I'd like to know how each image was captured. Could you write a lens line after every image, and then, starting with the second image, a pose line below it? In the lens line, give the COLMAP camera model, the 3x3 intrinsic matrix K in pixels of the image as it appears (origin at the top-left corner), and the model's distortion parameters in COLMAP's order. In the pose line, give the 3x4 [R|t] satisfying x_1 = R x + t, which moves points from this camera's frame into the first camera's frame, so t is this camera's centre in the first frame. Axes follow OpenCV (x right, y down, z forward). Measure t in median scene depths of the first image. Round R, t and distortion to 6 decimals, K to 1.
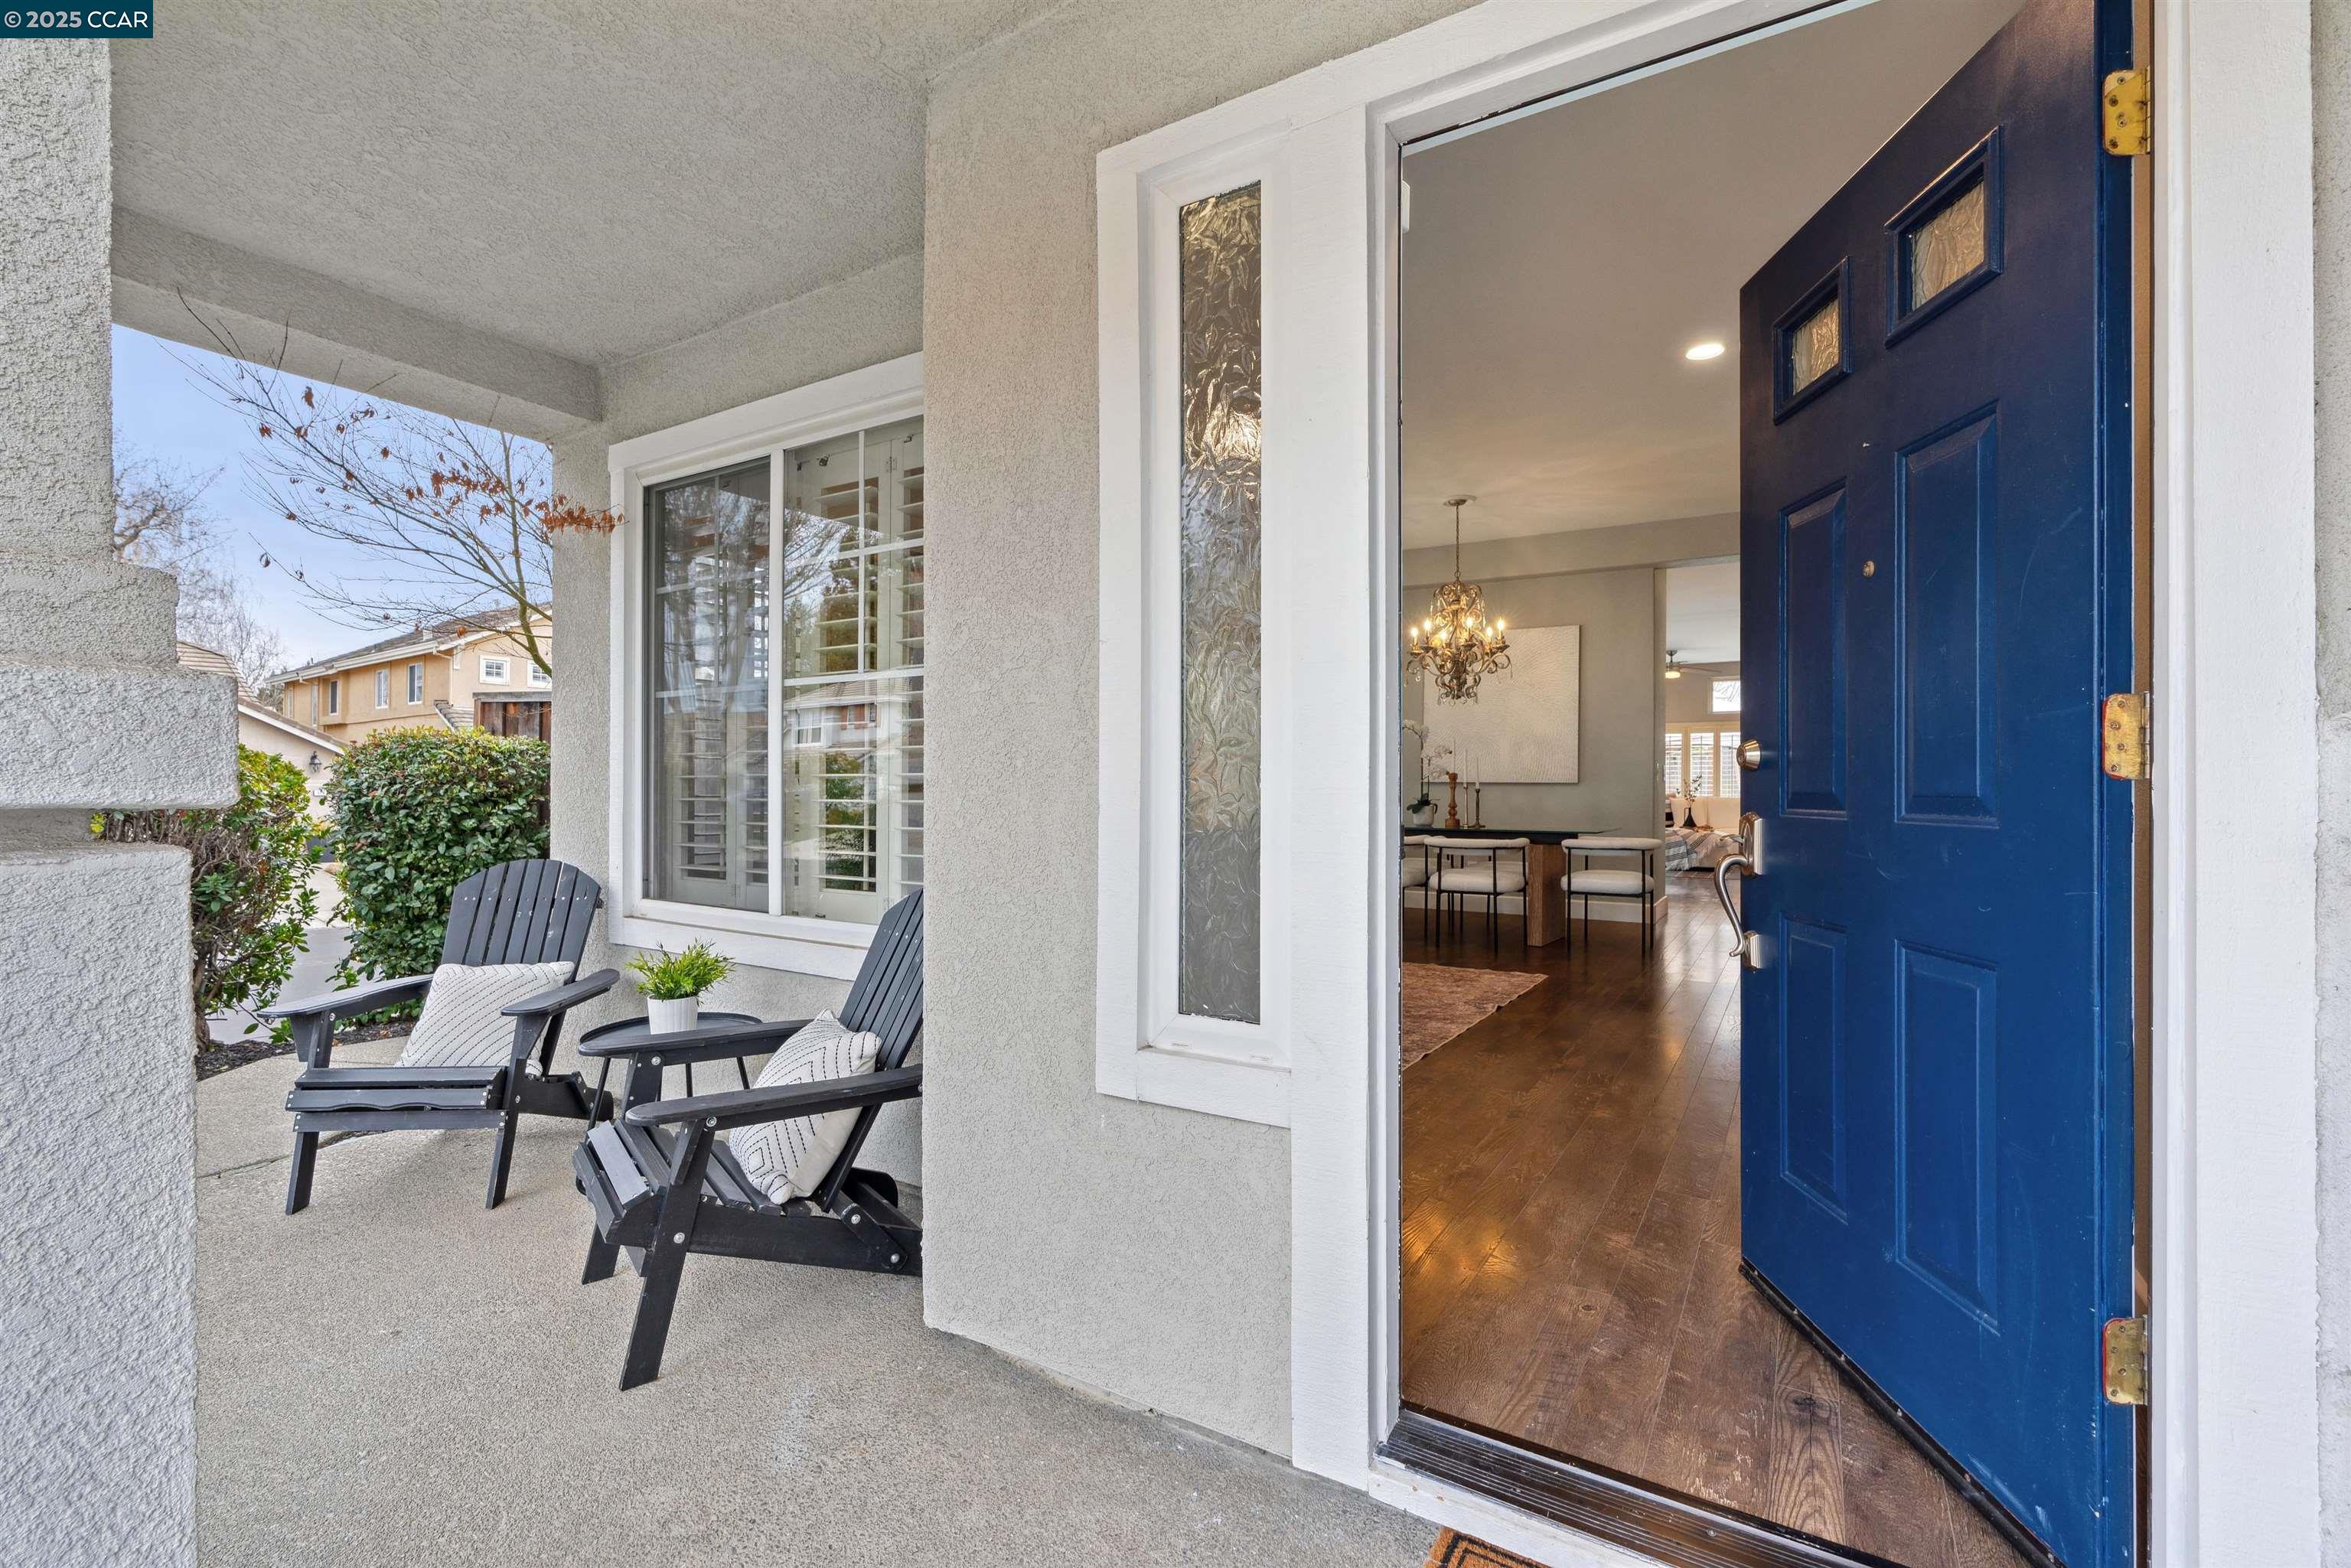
lens RADIAL K [[1058.8, 0, 1215.6], [0, 1058.8, 751.8], [0, 0, 1]] dist [-0.010981, 0.006226]
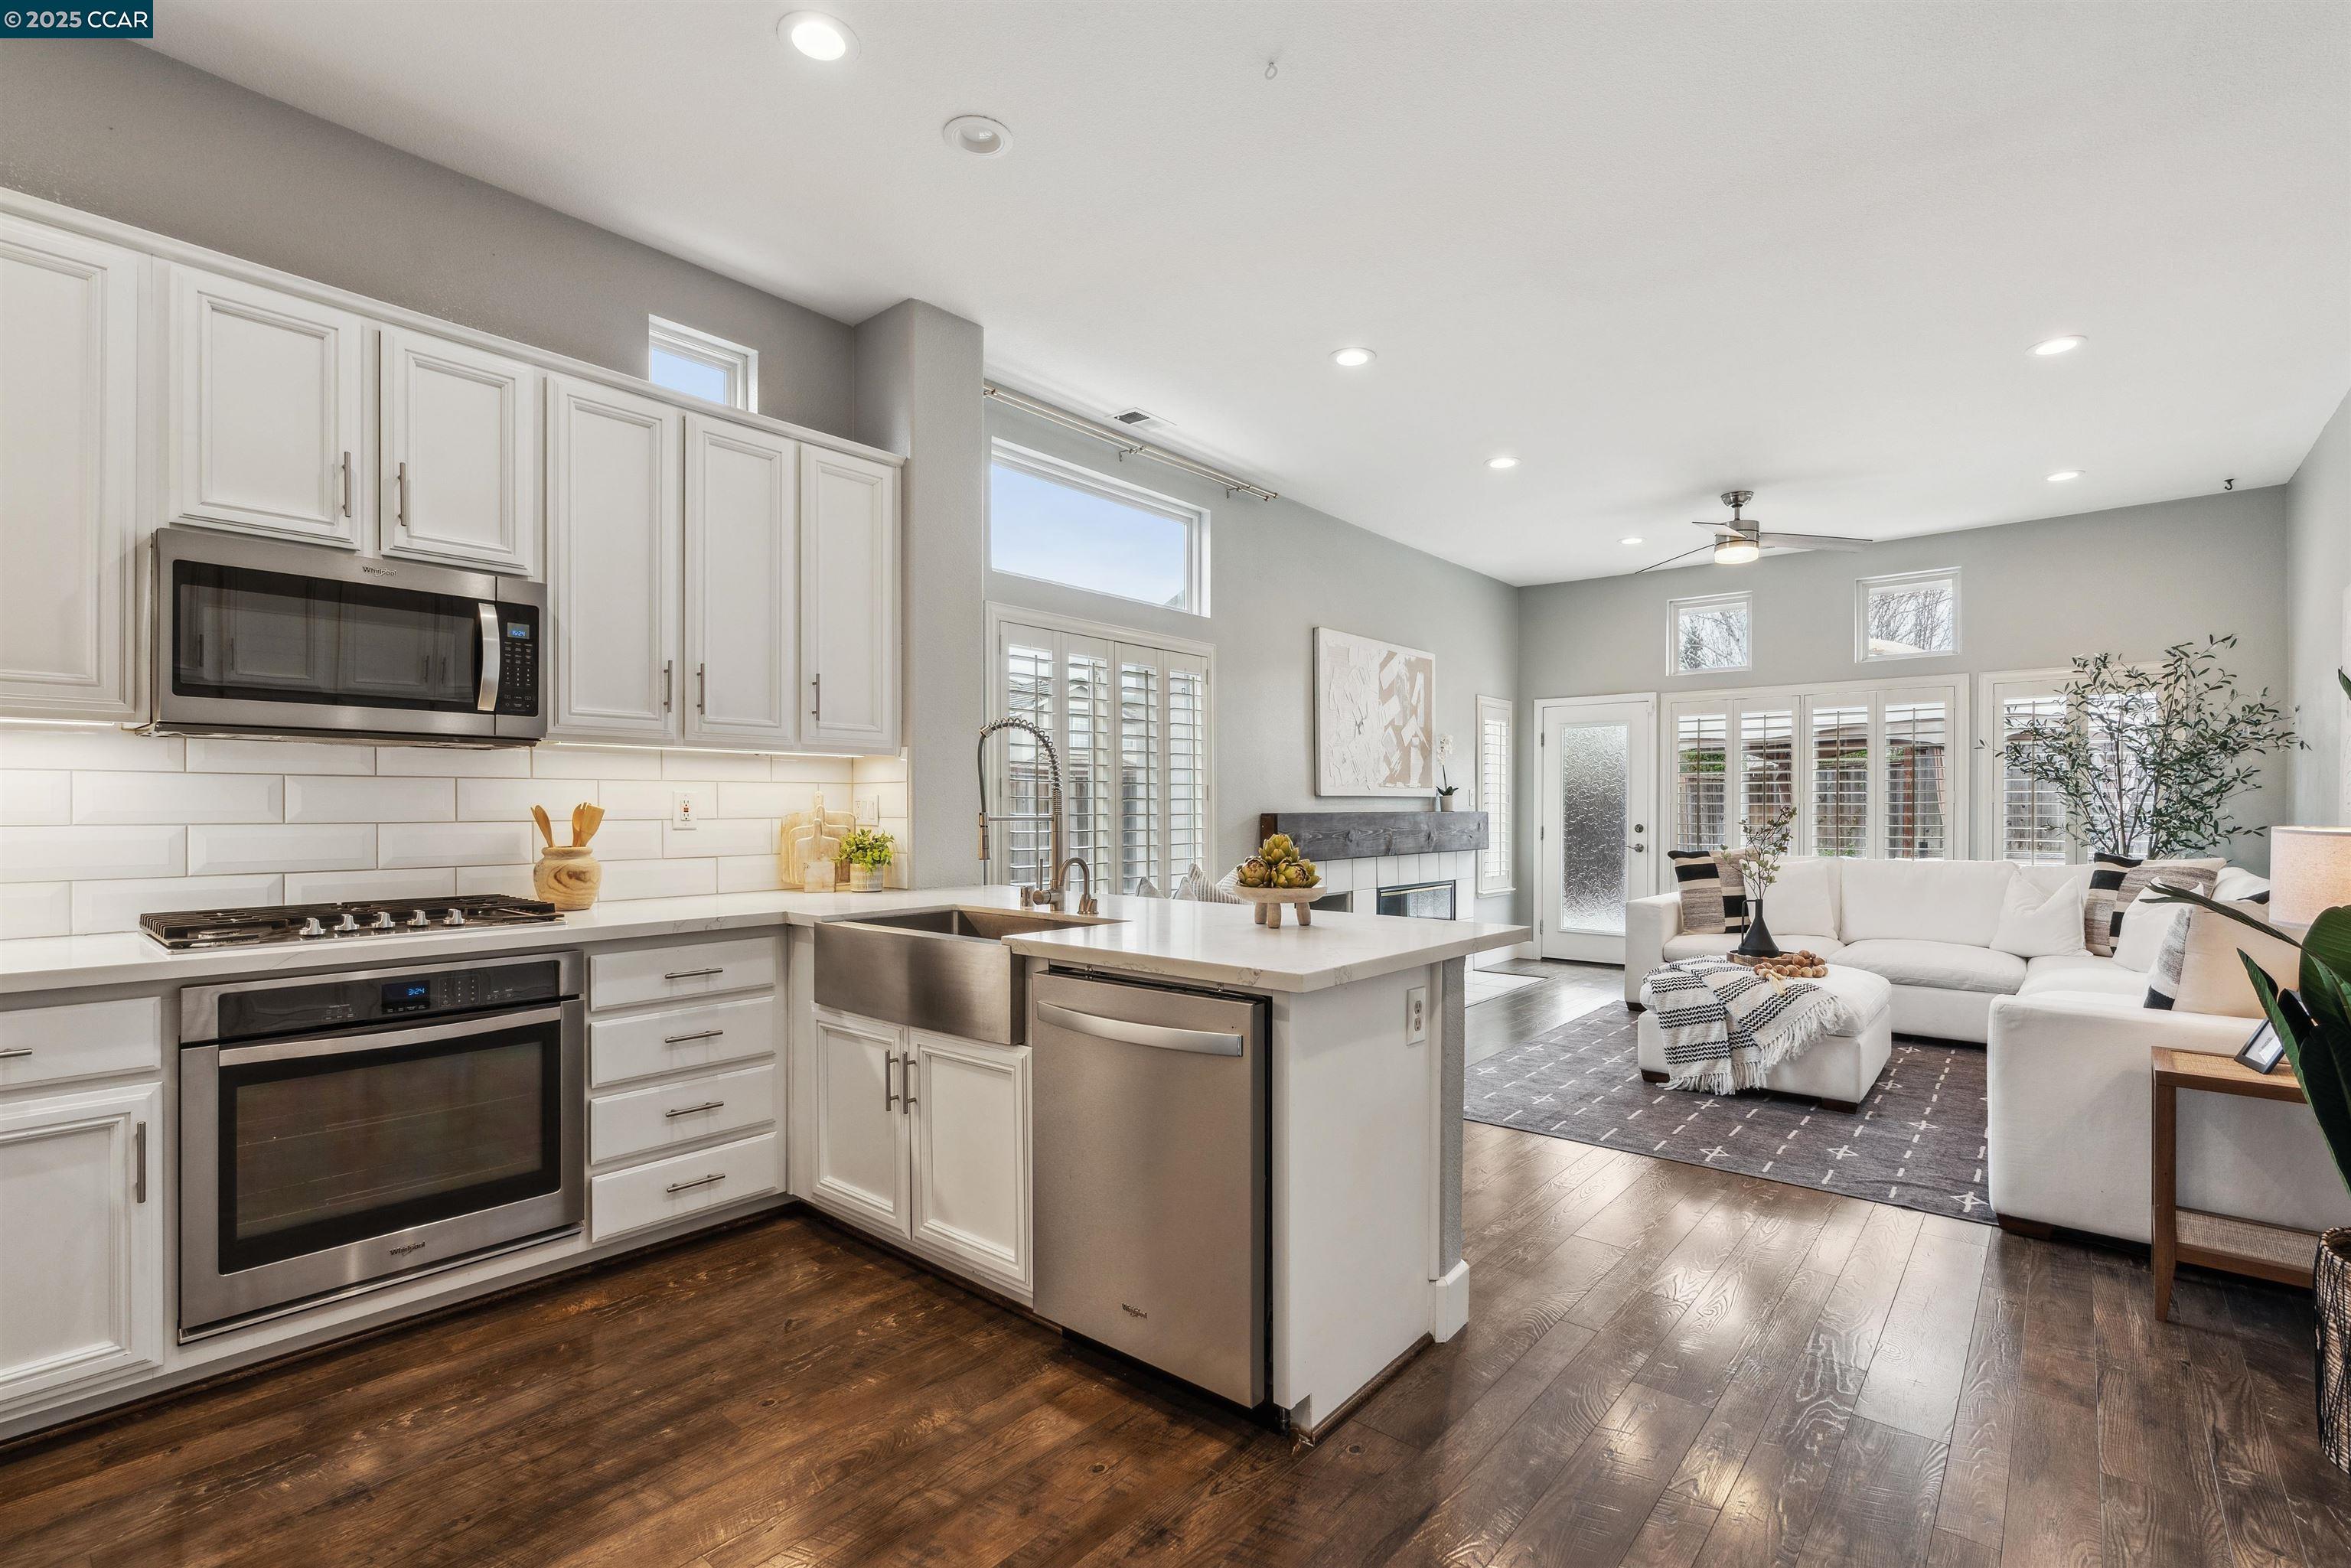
lens RADIAL K [[1058.8, 0, 1176.5], [0, 1058.8, 809.3], [0, 0, 1]] dist [-0.010981, 0.006226]
pose [[0.981121, -0.000135, -0.193397, 0.595880], [0.007680, 0.999238, 0.038260, 0.014432], [0.193245, -0.039023, 0.980374, 1.130496]]
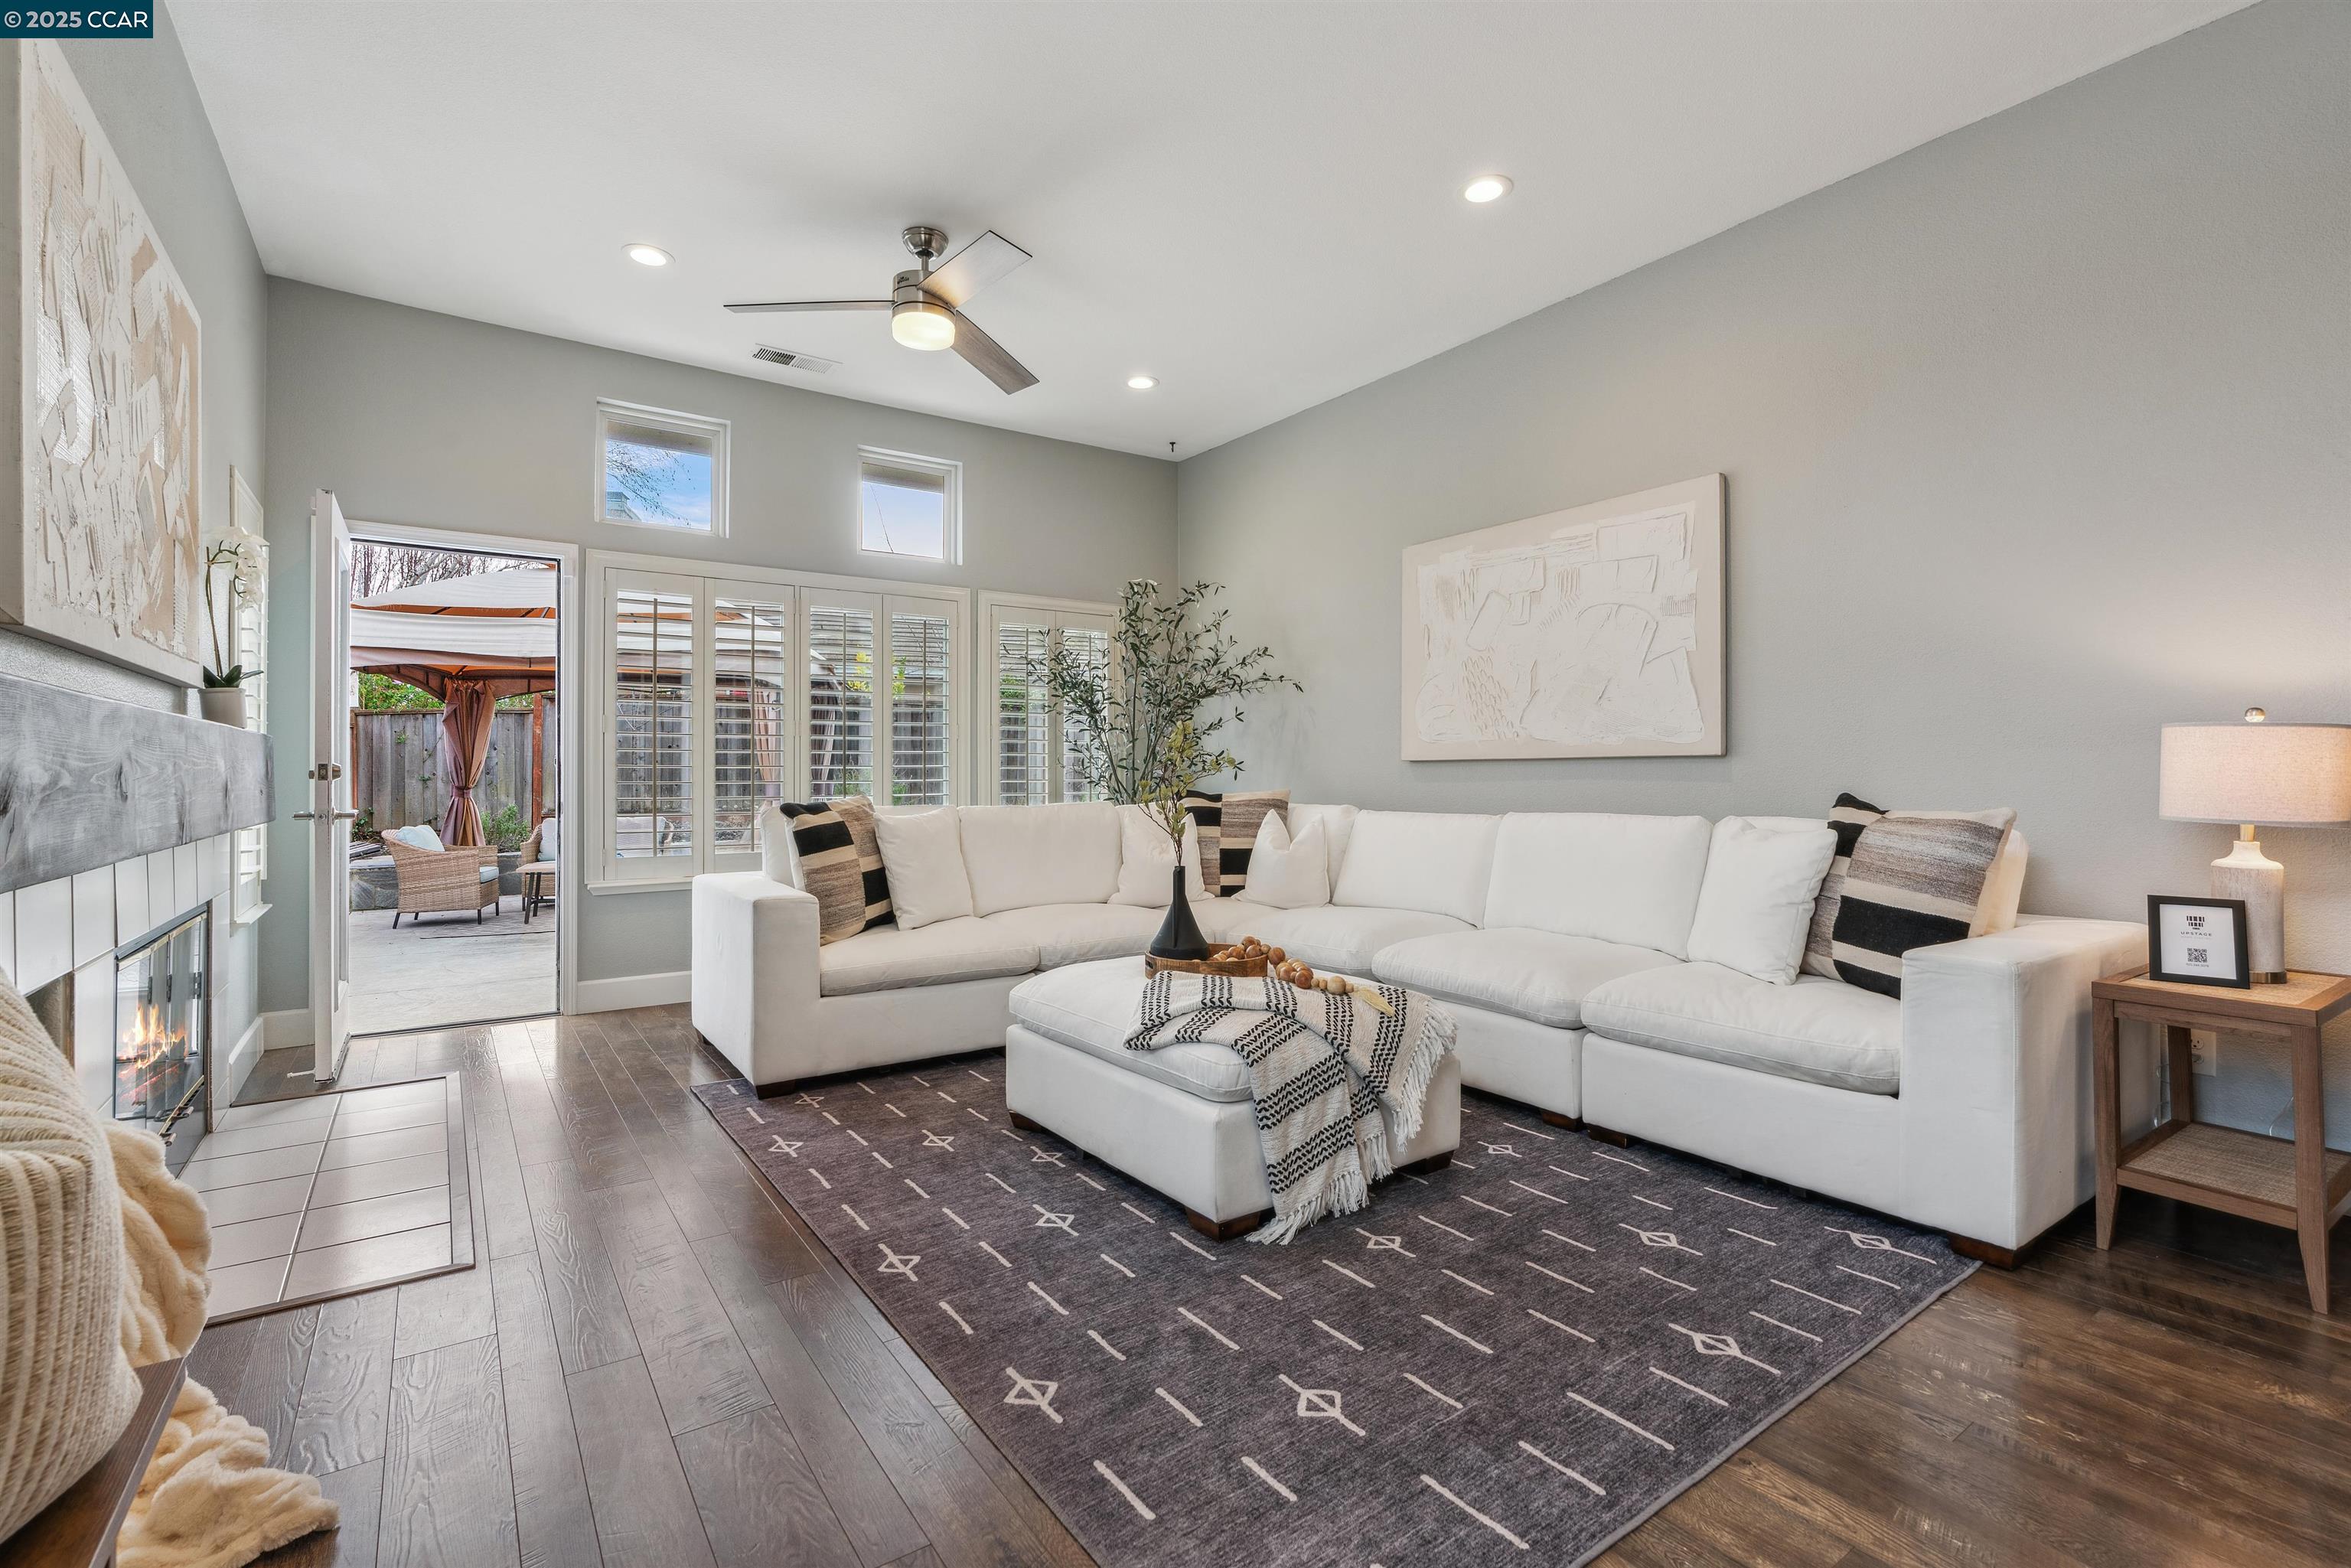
lens RADIAL K [[1058.8, 0, 1155.0], [0, 1058.8, 765.8], [0, 0, 1]] dist [-0.010981, 0.006226]
pose [[0.441779, 0.003049, 0.897119, 0.455675], [-0.031339, 0.999436, 0.012035, 0.053978], [-0.896576, -0.033431, 0.441626, 1.662045]]
